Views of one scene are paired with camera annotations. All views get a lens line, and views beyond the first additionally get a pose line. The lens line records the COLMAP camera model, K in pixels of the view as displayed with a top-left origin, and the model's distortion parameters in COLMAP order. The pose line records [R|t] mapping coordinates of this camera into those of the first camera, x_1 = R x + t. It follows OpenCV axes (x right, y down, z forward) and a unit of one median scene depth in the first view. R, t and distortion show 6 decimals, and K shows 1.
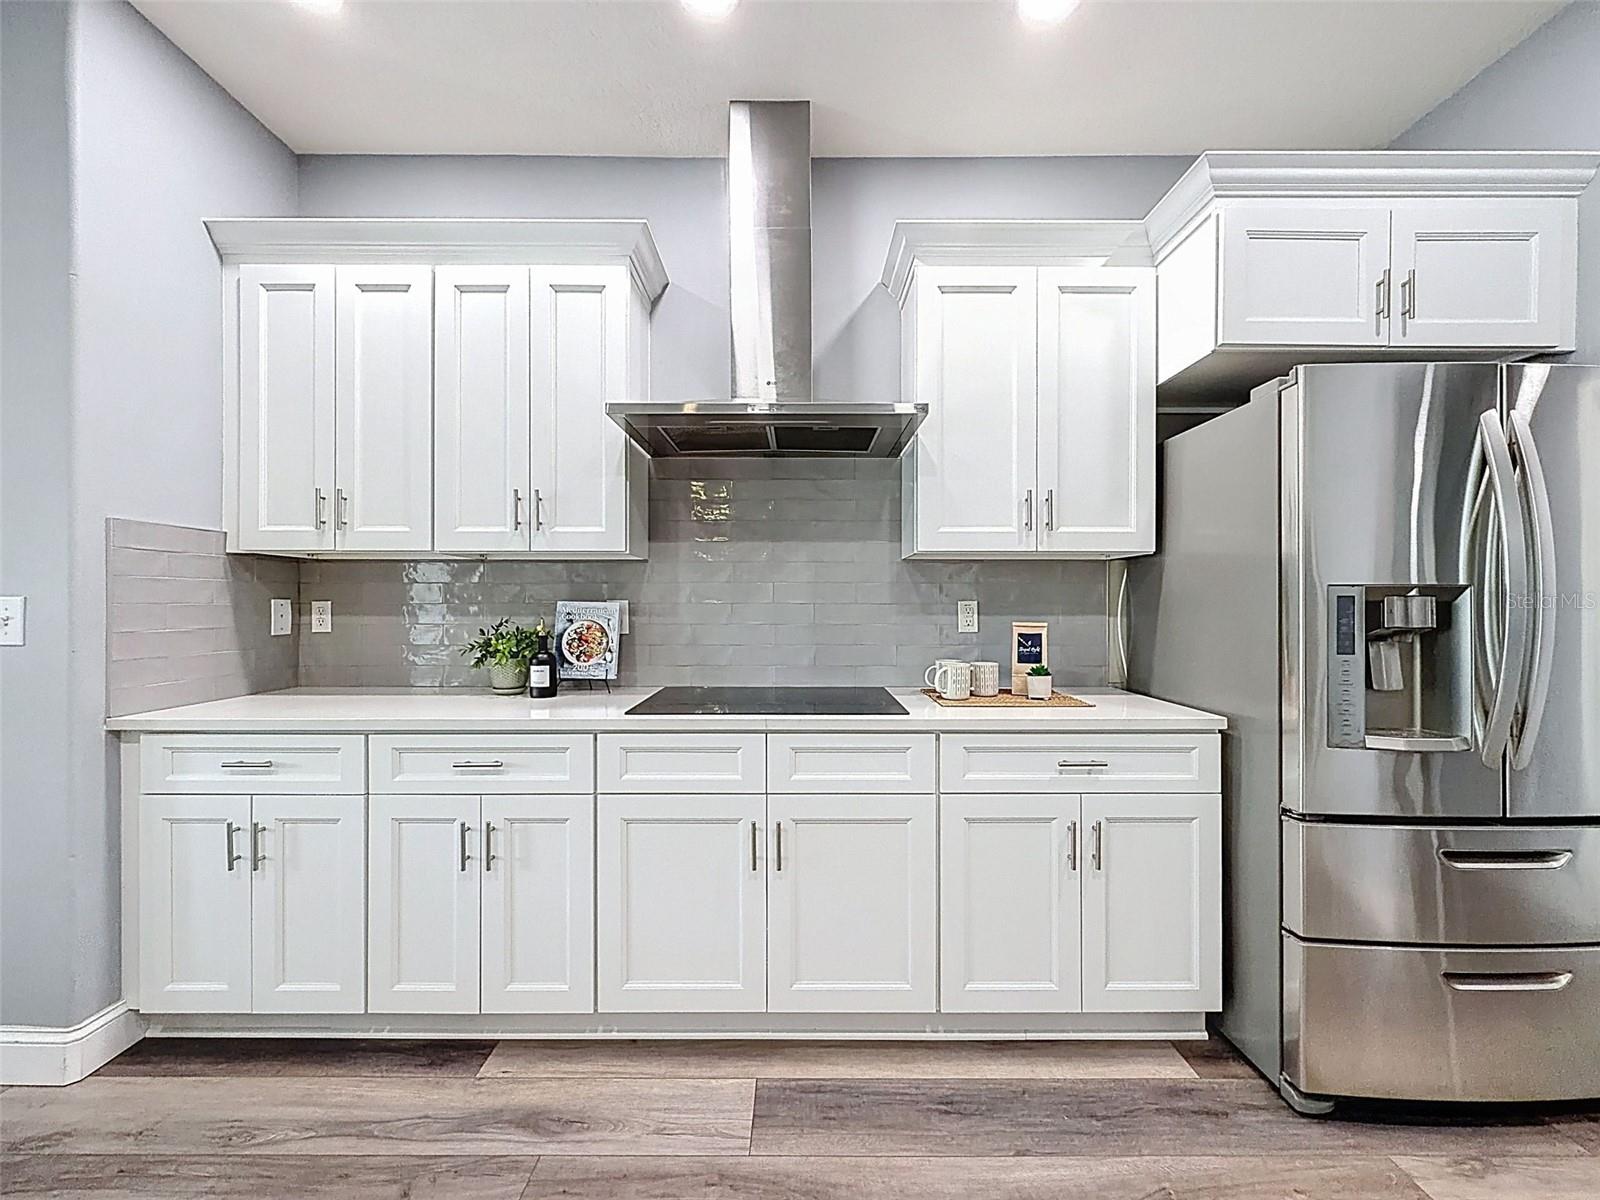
lens RADIAL K [[645.2, 0, 798.8], [0, 645.2, 604.6], [0, 0, 1]] dist [0.000342, 0.000083]
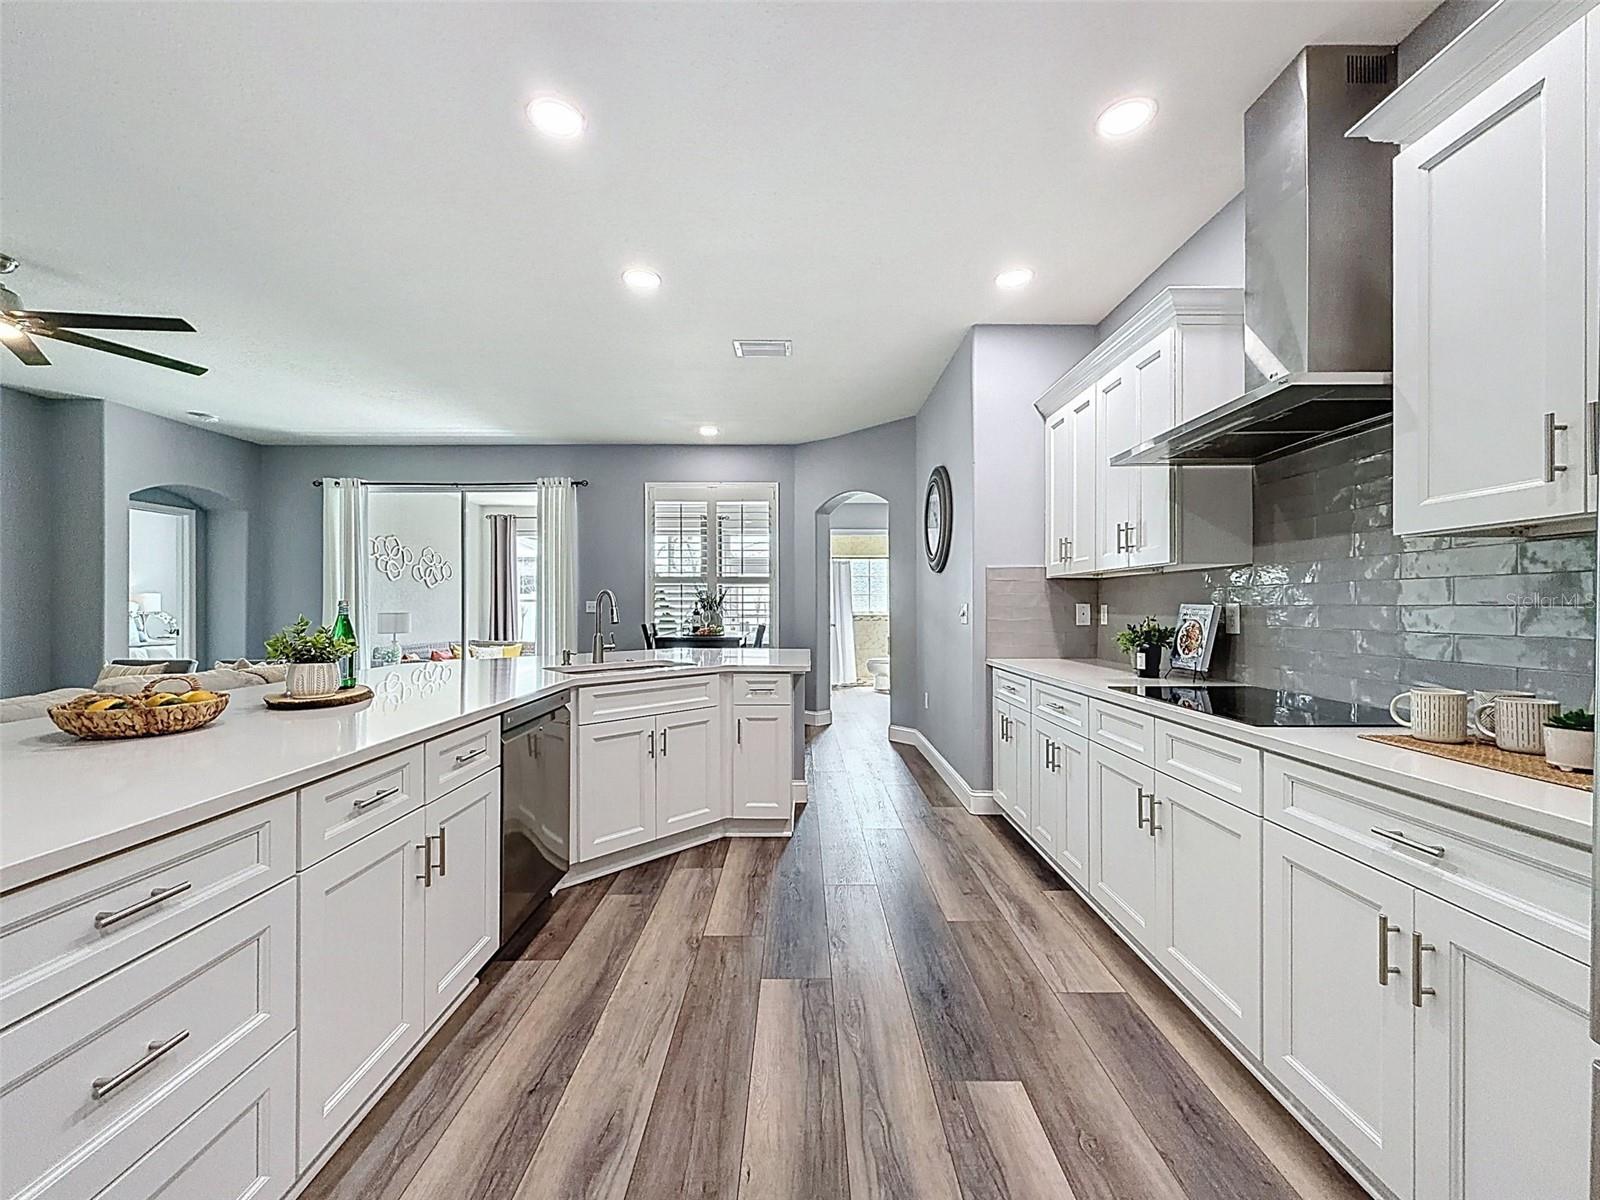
lens RADIAL K [[644.2, 0, 800.1], [0, 644.2, 607.1], [0, 0, 1]] dist [0.001158, 0.000085]
pose [[0.001647, -0.000028, -0.999999, 0.938753], [0.000084, 1.000000, -0.000028, 0.000579], [0.999999, -0.000084, 0.001647, 0.303517]]
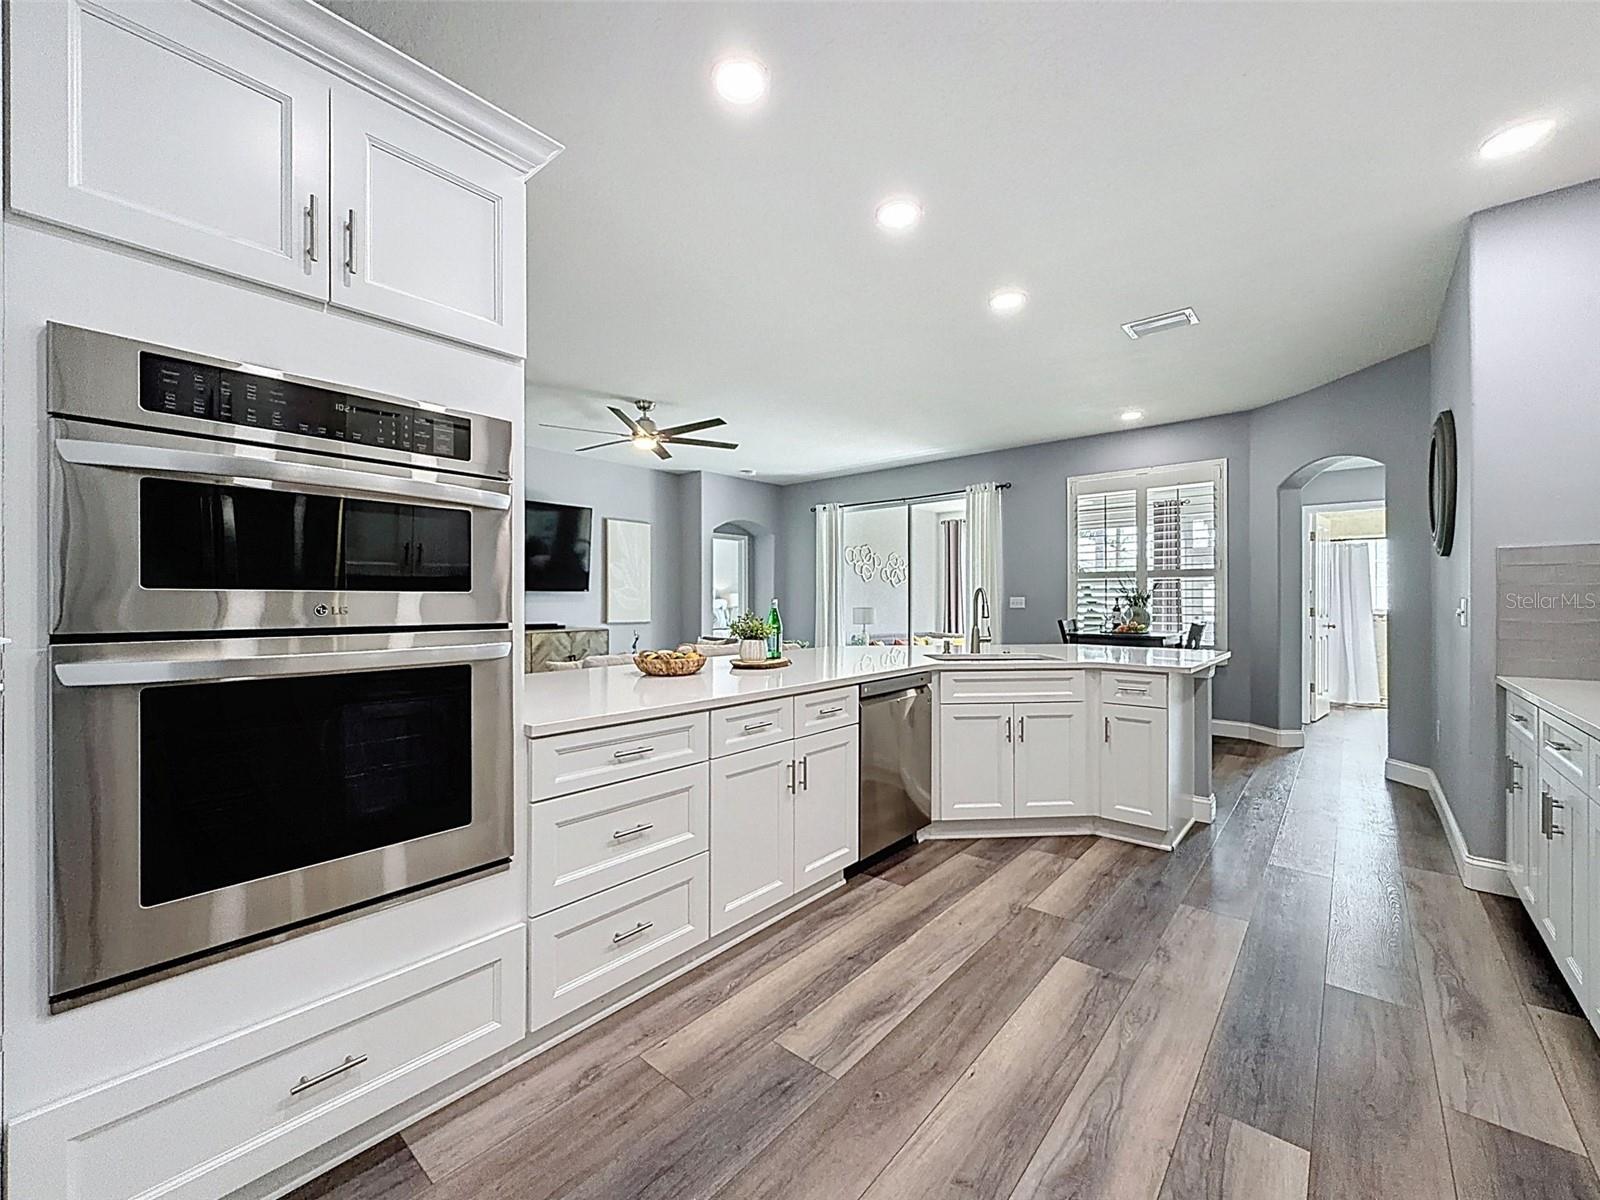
lens RADIAL K [[645.2, 0, 798.8], [0, 645.2, 604.6], [0, 0, 1]] dist [0.000342, 0.000083]
pose [[-0.652015, 0.001757, -0.758204, 1.022361], [-0.000234, 0.999997, 0.002518, -0.000366], [0.758206, 0.001819, -0.652013, 0.615498]]
